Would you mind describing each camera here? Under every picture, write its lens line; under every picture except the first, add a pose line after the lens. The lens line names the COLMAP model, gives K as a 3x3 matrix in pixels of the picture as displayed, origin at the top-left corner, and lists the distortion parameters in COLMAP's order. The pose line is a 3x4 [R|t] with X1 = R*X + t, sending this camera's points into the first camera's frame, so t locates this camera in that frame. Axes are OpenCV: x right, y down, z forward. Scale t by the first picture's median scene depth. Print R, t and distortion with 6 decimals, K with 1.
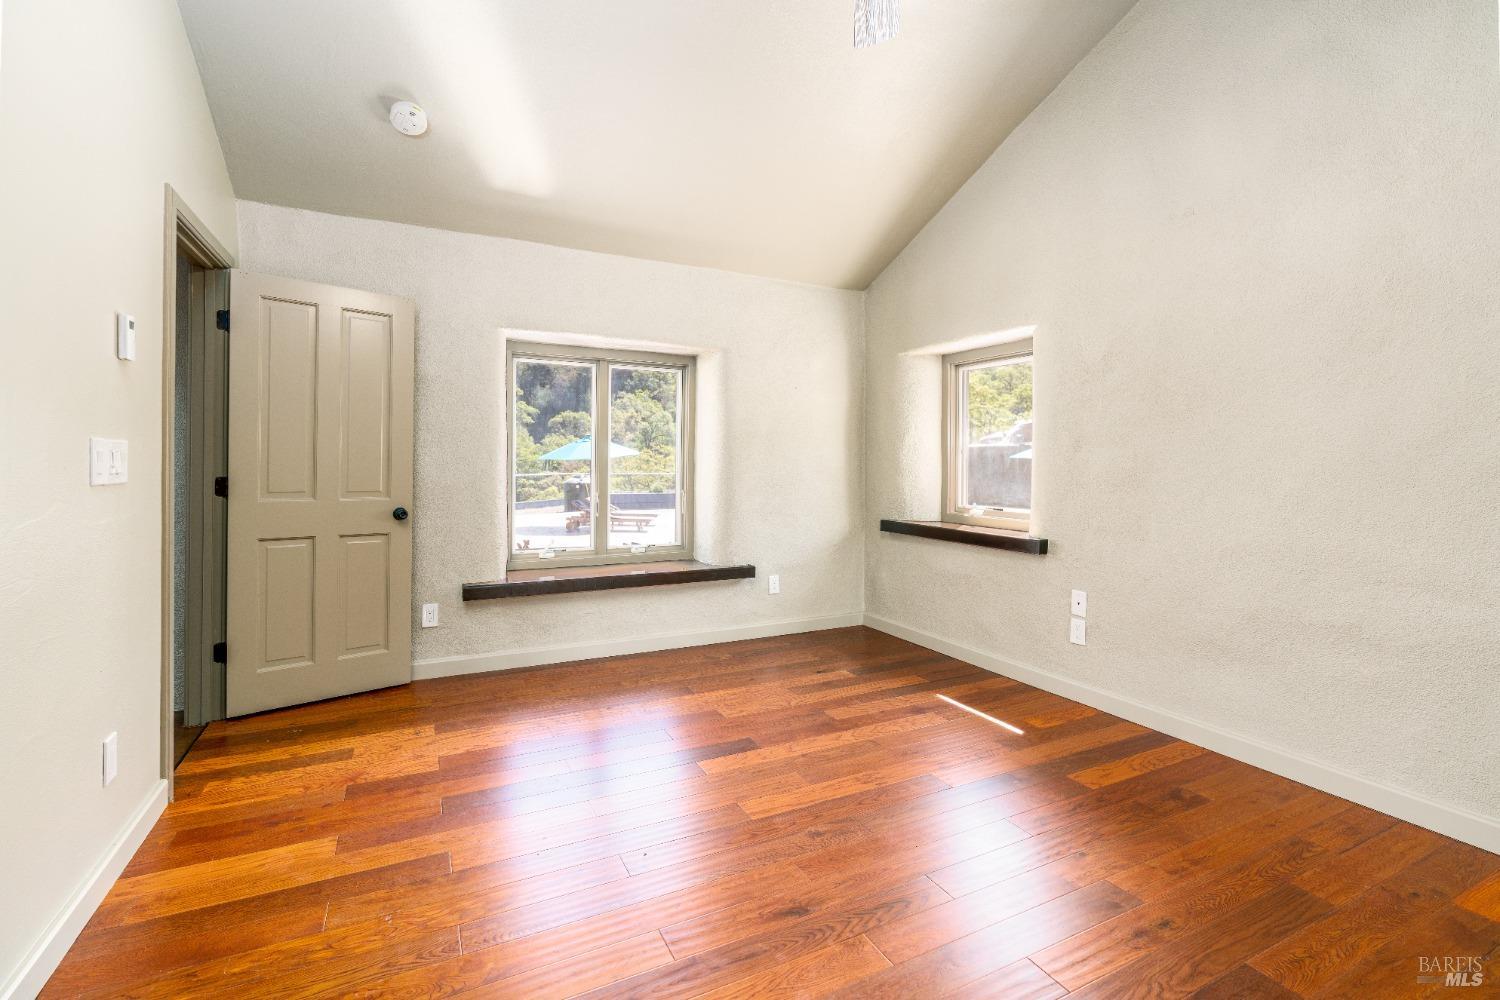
lens RADIAL K [[686.8, 0, 735.8], [0, 686.8, 471.2], [0, 0, 1]] dist [-0.011347, 0.005273]
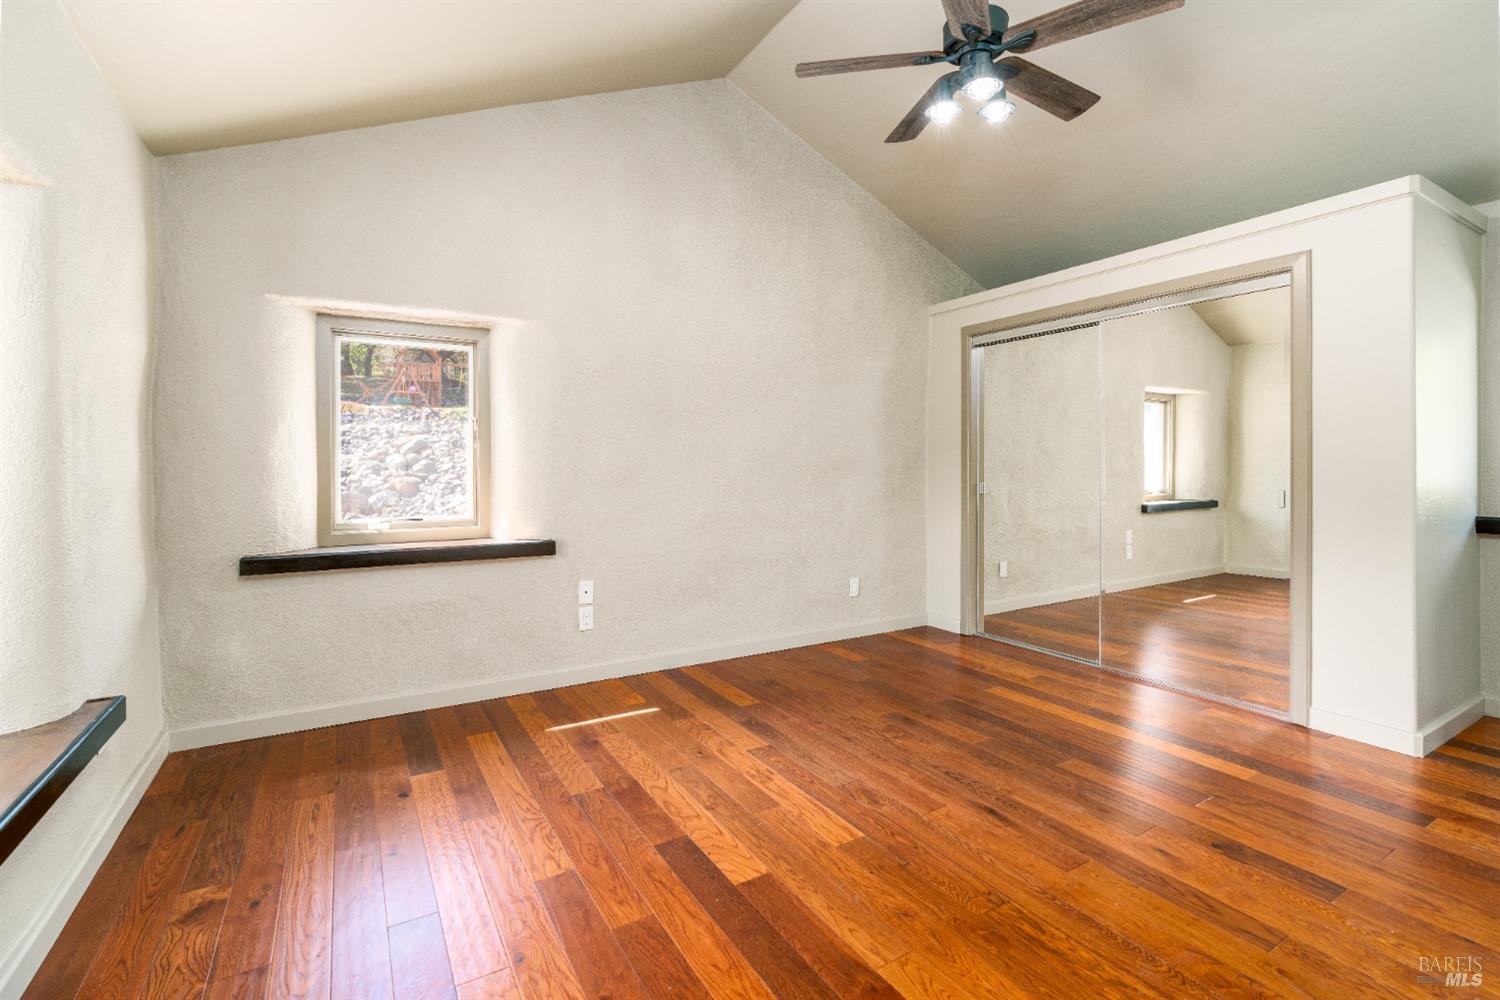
lens RADIAL K [[686.8, 0, 768.0], [0, 686.8, 465.1], [0, 0, 1]] dist [-0.011347, 0.005273]
pose [[-0.104188, -0.007939, 0.994526, -0.640104], [0.014565, 0.999849, 0.009508, -0.016073], [-0.994451, 0.015476, -0.104056, 0.860445]]
